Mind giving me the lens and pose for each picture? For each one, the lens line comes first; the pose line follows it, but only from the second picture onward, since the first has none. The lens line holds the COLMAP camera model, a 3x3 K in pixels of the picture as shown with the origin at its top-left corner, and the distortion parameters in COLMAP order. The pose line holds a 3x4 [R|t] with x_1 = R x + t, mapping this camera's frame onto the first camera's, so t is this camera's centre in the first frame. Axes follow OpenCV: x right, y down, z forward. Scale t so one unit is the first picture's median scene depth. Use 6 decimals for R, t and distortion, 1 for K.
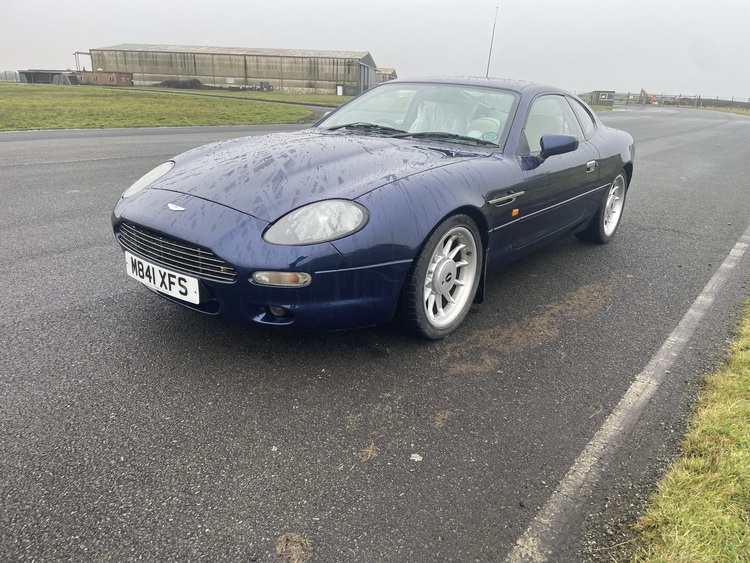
lens RADIAL K [[588.0, 0, 374.5], [0, 588.0, 278.6], [0, 0, 1]] dist [0.051122, -0.048080]
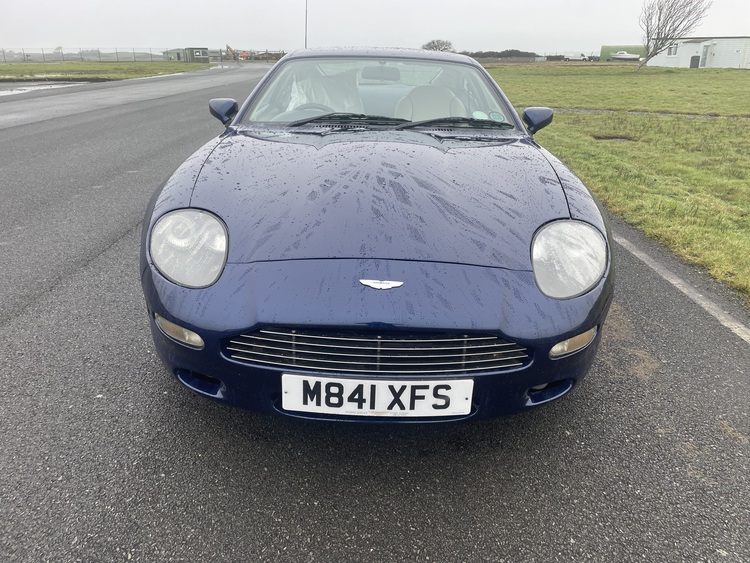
lens RADIAL K [[588.0, 0, 380.5], [0, 588.0, 284.3], [0, 0, 1]] dist [0.051122, -0.048080]
pose [[0.794032, -0.255596, 0.551529, -0.677089], [0.215057, 0.966745, 0.138404, -0.204476], [-0.568563, 0.008714, 0.822593, 0.472474]]
